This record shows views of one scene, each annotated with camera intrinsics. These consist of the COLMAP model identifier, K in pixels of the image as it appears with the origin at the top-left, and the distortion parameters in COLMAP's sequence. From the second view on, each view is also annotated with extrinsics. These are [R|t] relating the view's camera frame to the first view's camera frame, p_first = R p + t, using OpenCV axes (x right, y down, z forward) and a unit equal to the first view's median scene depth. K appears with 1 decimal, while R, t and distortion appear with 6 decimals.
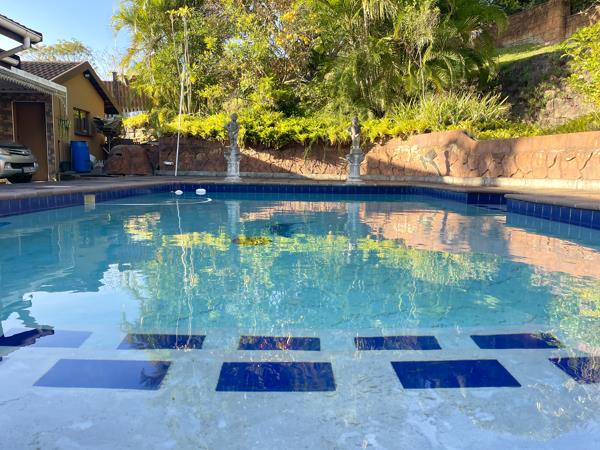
lens RADIAL K [[469.3, 0, 300.0], [0, 469.3, 225.0], [0, 0, 1]] dist [0.091315, -0.001661]
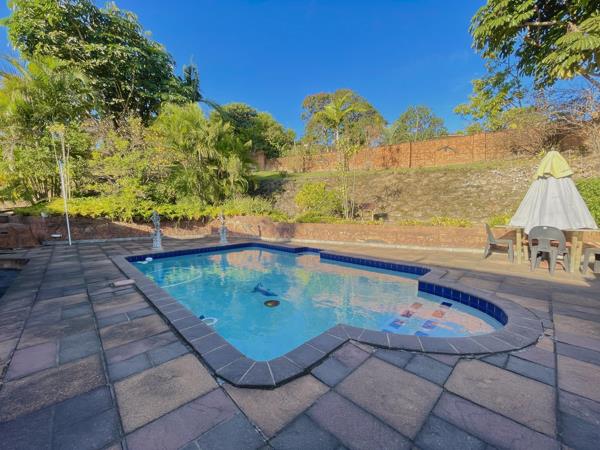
lens RADIAL K [[240.2, 0, 300.0], [0, 240.2, 225.0], [0, 0, 1]] dist [0.000588, 0.000073]
pose [[0.726410, -0.052162, 0.685280, -0.265809], [0.093956, 0.995291, -0.023836, -0.087052], [-0.680809, 0.081701, 0.727890, 0.019338]]
